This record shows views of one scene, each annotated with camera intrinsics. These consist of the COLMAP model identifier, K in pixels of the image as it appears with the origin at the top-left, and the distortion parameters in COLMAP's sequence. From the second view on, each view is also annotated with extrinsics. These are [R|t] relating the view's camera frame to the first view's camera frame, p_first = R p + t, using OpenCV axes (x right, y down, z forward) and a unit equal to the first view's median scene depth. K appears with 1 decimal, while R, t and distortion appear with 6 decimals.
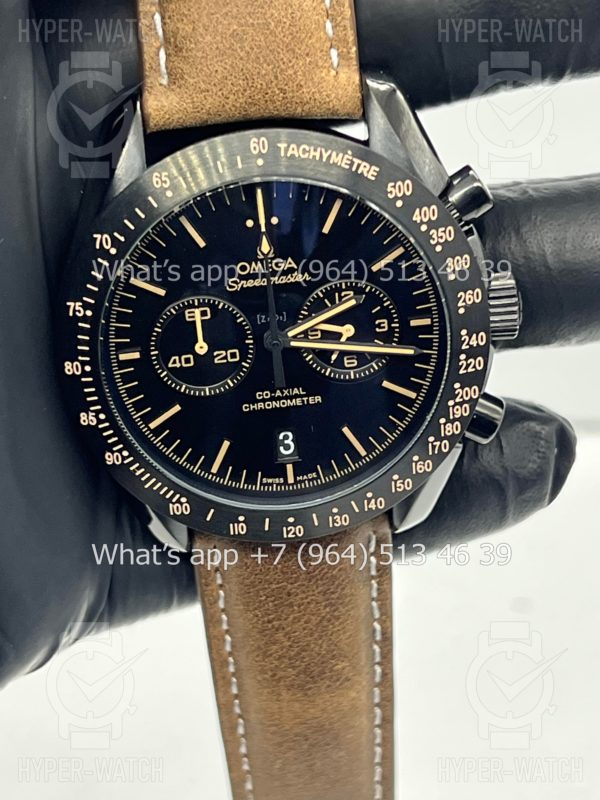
lens RADIAL K [[1888.6, 0, 301.9], [0, 1888.6, 402.2], [0, 0, 1]] dist [0.254525, 0.000000]
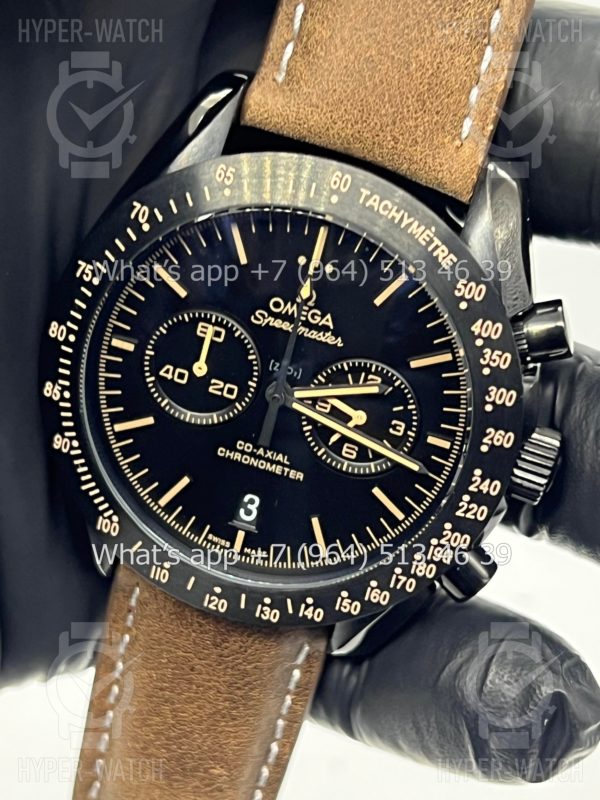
lens RADIAL K [[1888.6, 0, 296.3], [0, 1888.6, 391.6], [0, 0, 1]] dist [0.254525, 0.000000]
pose [[0.908733, 0.400367, -0.117946, 0.096745], [-0.406055, 0.913423, -0.027900, -0.012558], [0.096564, 0.073246, 0.992628, 0.125005]]
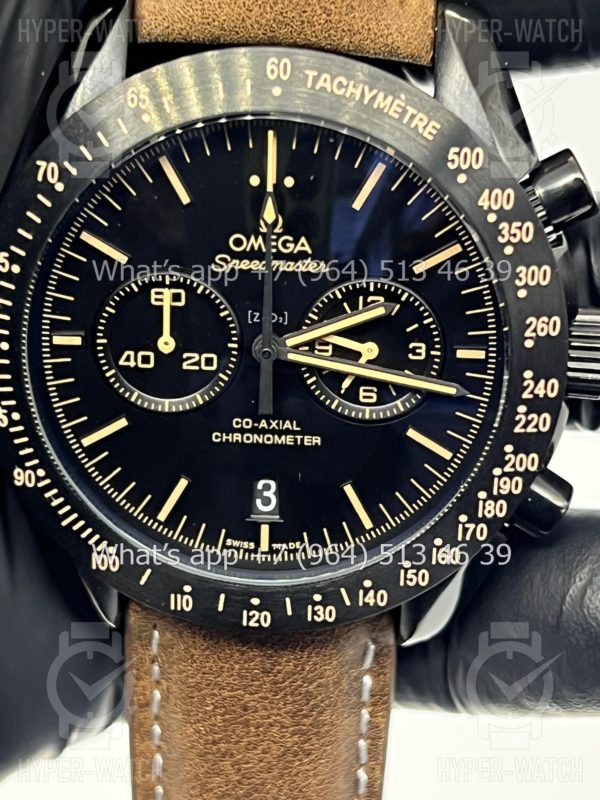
lens RADIAL K [[1888.6, 0, 297.3], [0, 1888.6, 395.8], [0, 0, 1]] dist [0.254525, 0.000000]
pose [[0.986270, 0.147545, -0.074170, 0.053396], [-0.153336, 0.984962, -0.079614, 0.041003], [0.061308, 0.089894, 0.994063, 0.281627]]
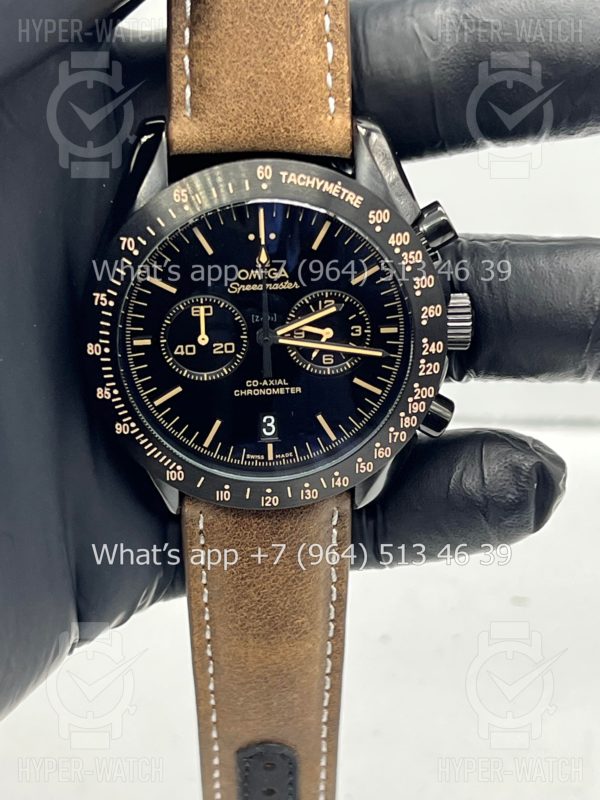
lens RADIAL K [[1888.6, 0, 300.9], [0, 1888.6, 400.9], [0, 0, 1]] dist [0.254525, 0.000000]
pose [[0.997577, 0.063898, 0.027525, -0.022227], [-0.063316, 0.997761, -0.021534, 0.031080], [-0.028840, 0.019739, 0.999389, -0.182600]]
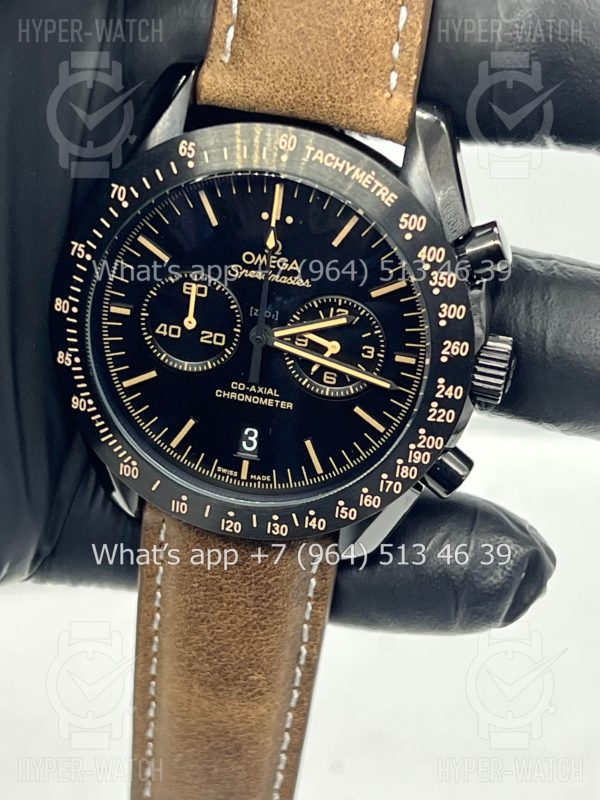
lens RADIAL K [[1888.6, 0, 301.0], [0, 1888.6, 400.4], [0, 0, 1]] dist [0.254525, 0.000000]
pose [[0.948778, 0.283629, -0.139196, 0.155288], [-0.287383, 0.957788, -0.007232, 0.001194], [0.131269, 0.046864, 0.990238, 0.010304]]
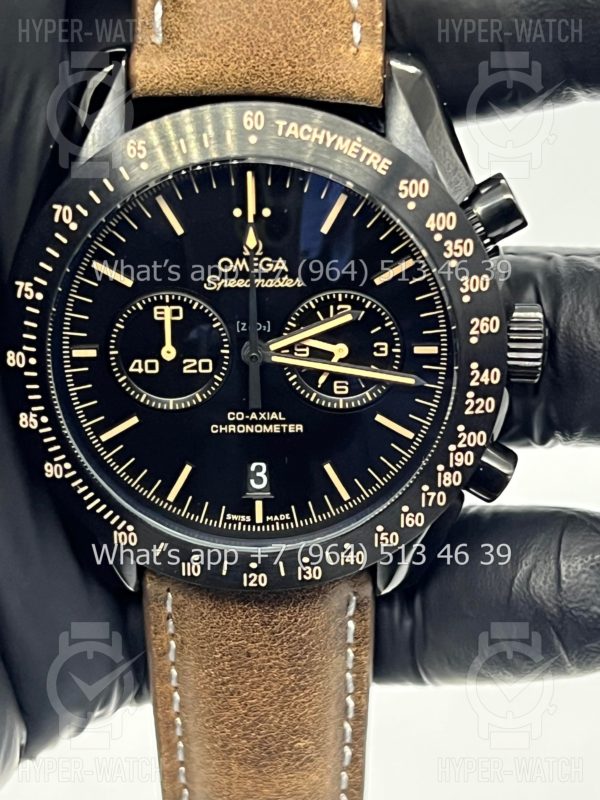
lens RADIAL K [[1888.6, 0, 303.8], [0, 1888.6, 399.9], [0, 0, 1]] dist [0.254525, 0.000000]
pose [[0.992936, 0.105529, -0.054229, 0.056675], [-0.108235, 0.992885, -0.049638, 0.028561], [0.048605, 0.055157, 0.997294, 0.146970]]
